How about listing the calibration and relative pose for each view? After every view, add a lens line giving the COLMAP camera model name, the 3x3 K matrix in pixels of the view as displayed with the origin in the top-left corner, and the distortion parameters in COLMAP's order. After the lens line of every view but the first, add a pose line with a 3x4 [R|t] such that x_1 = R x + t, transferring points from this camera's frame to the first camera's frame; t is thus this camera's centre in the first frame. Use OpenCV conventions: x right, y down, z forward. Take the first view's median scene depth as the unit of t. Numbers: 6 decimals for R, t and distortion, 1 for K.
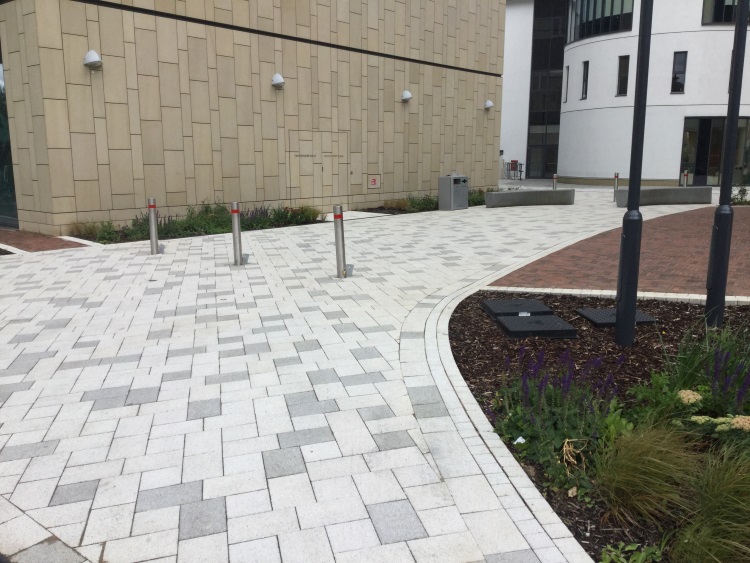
lens RADIAL K [[682.6, 0, 377.2], [0, 682.6, 286.5], [0, 0, 1]] dist [0.053778, 0.000000]
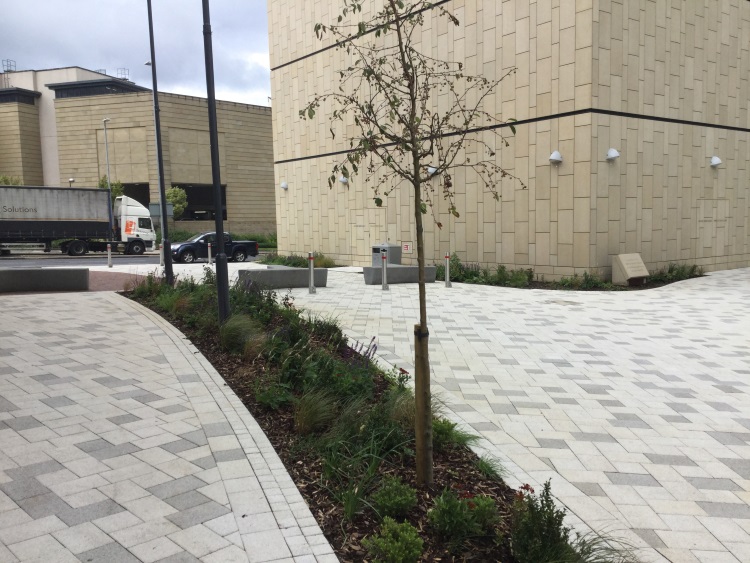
lens RADIAL K [[682.6, 0, 374.7], [0, 682.6, 284.6], [0, 0, 1]] dist [0.053778, 0.000000]
pose [[-0.257251, 0.092342, -0.961923, 1.292082], [-0.169640, 0.975650, 0.139027, -0.277592], [0.951338, 0.198945, -0.235322, 1.400403]]
